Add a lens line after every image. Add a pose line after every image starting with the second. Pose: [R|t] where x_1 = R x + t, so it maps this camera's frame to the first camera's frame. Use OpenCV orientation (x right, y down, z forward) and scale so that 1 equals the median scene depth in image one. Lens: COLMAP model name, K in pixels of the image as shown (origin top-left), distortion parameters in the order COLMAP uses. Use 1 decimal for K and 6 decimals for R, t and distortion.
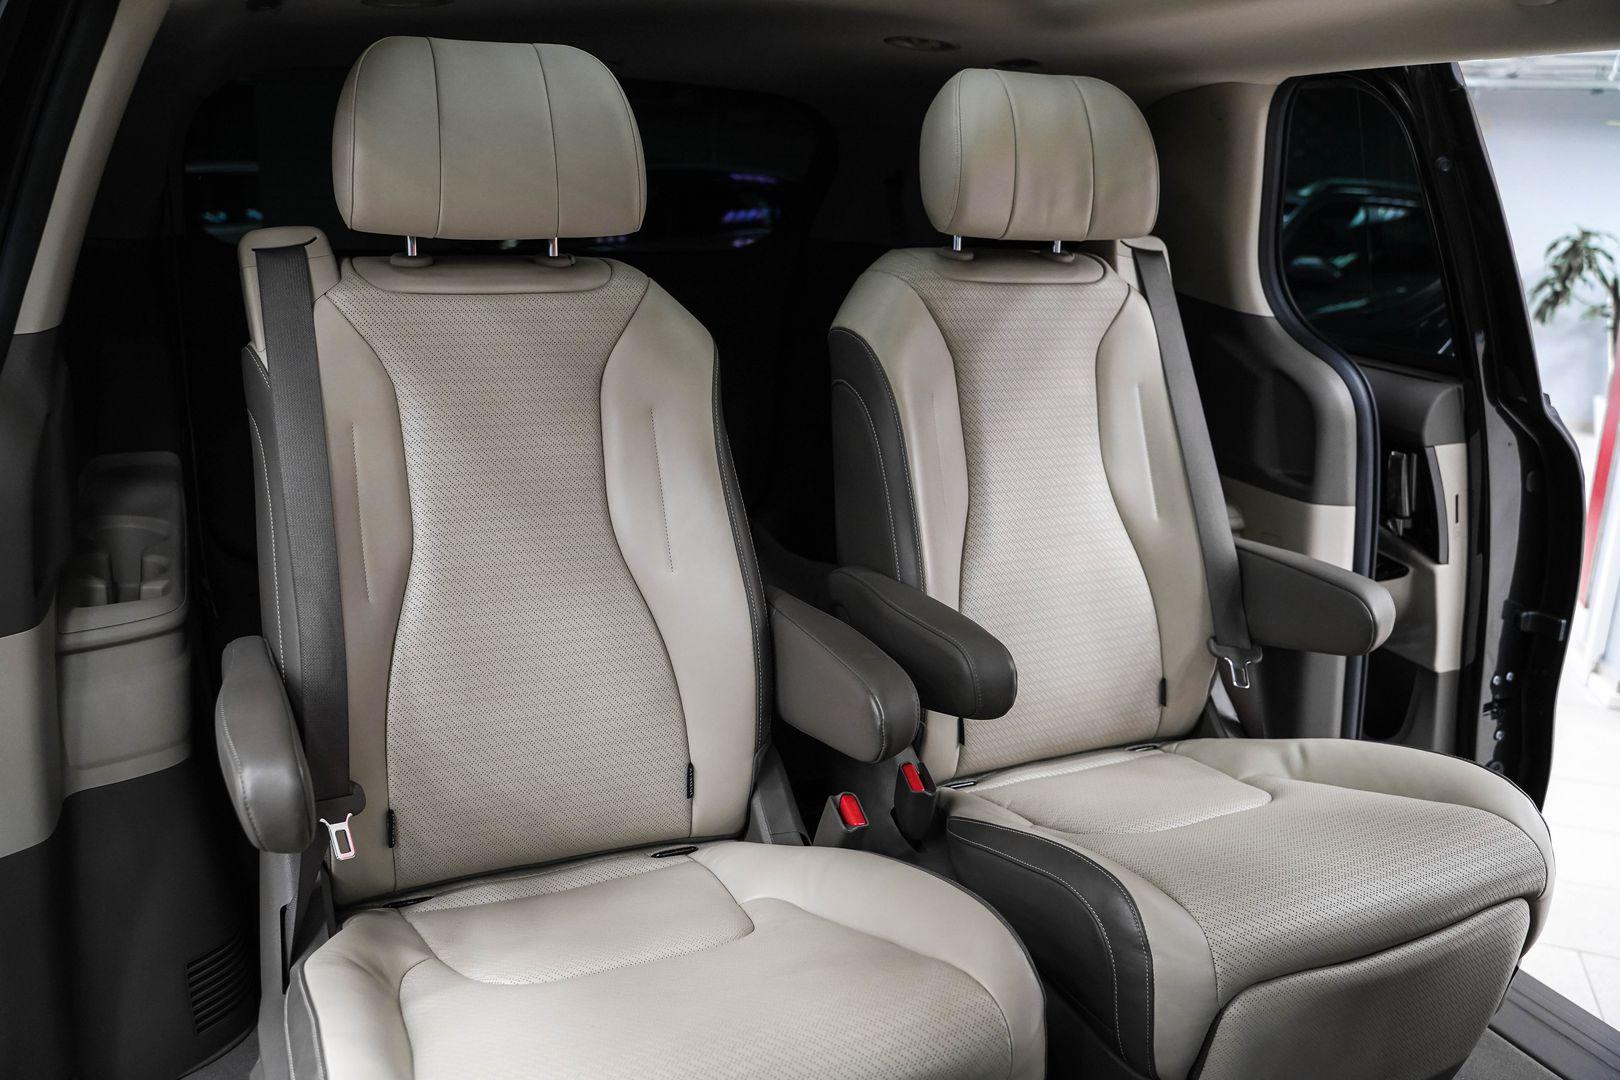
lens RADIAL K [[1307.4, 0, 810.3], [0, 1307.4, 533.4], [0, 0, 1]] dist [-0.117389, 0.096672]
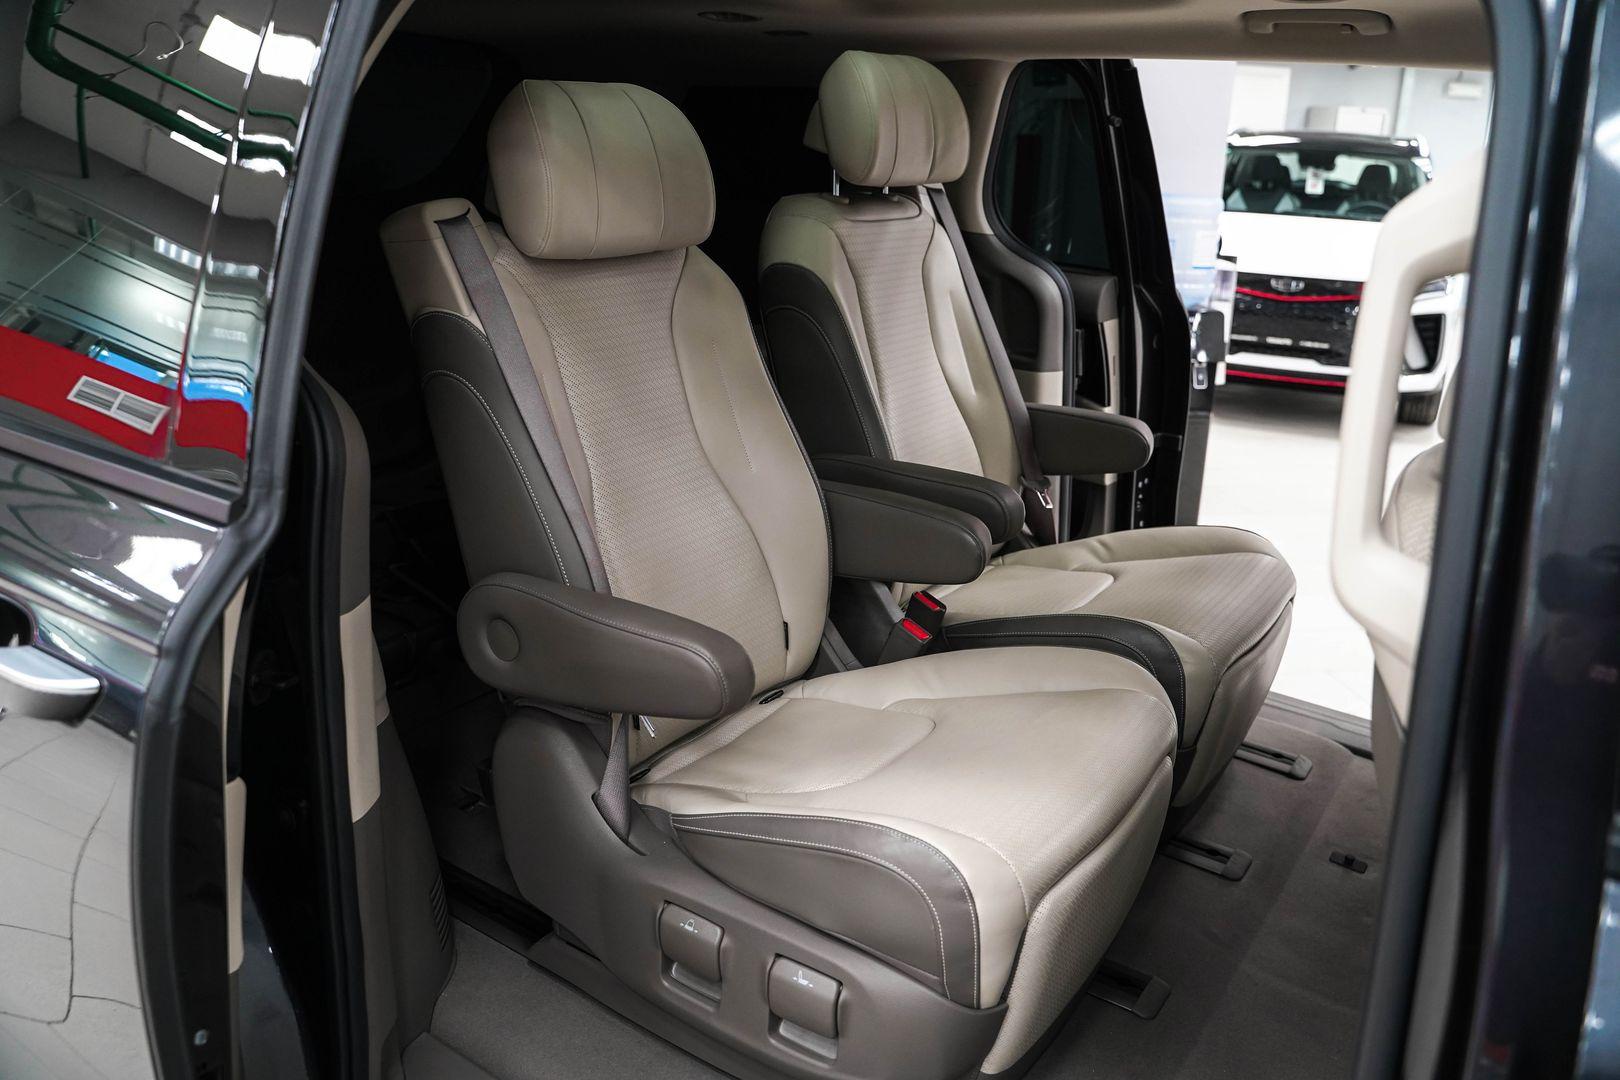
lens RADIAL K [[1307.4, 0, 810.3], [0, 1307.4, 533.4], [0, 0, 1]] dist [-0.117389, 0.096672]
pose [[0.854591, -0.157648, 0.494794, -0.562425], [0.125155, 0.987247, 0.098387, -0.022101], [-0.503994, -0.022155, 0.863423, -0.073550]]
